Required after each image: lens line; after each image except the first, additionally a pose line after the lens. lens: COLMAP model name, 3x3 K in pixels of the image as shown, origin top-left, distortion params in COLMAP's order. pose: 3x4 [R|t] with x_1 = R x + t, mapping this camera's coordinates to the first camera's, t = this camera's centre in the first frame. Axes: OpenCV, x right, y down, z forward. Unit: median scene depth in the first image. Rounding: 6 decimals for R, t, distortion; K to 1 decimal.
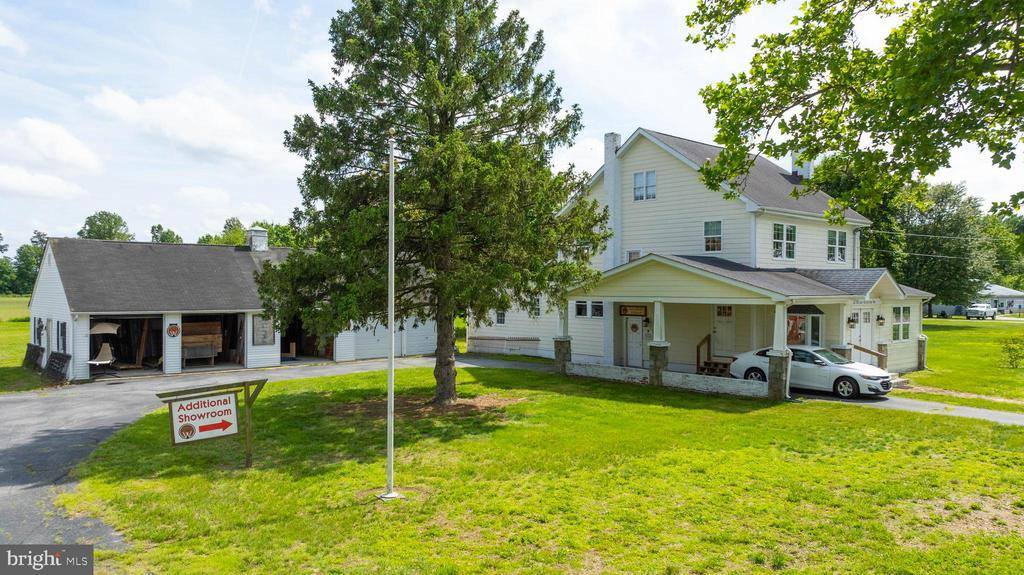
lens RADIAL K [[747.7, 0, 512.0], [0, 747.7, 287.5], [0, 0, 1]] dist [-0.019619, -0.002061]
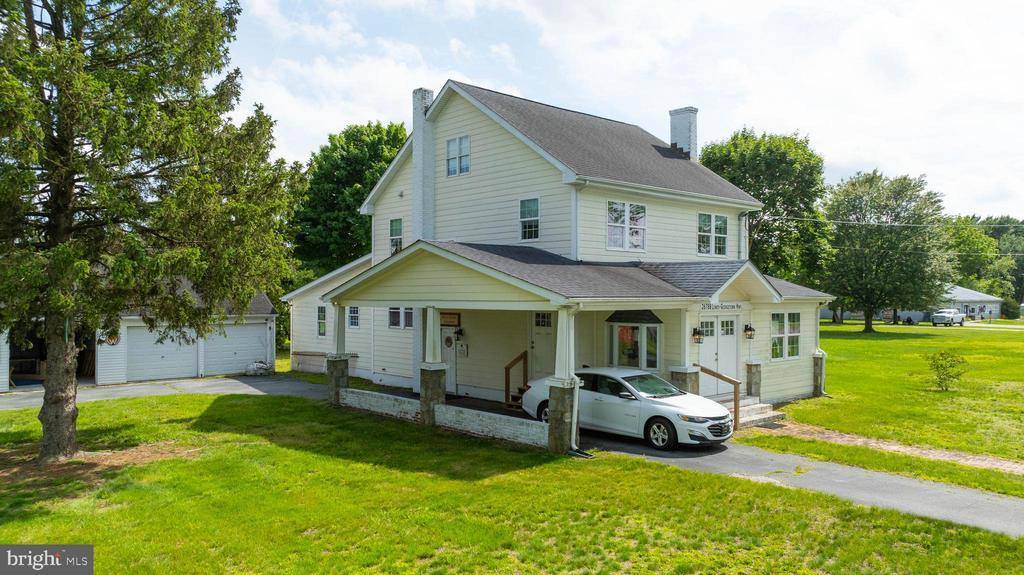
lens RADIAL K [[749.9, 0, 512.0], [0, 749.9, 287.5], [0, 0, 1]] dist [-0.000193, -0.083859]
pose [[0.999889, -0.003052, 0.014567, 0.243507], [0.003193, 0.999948, -0.009688, 0.006729], [-0.014537, 0.009733, 0.999847, 0.257317]]
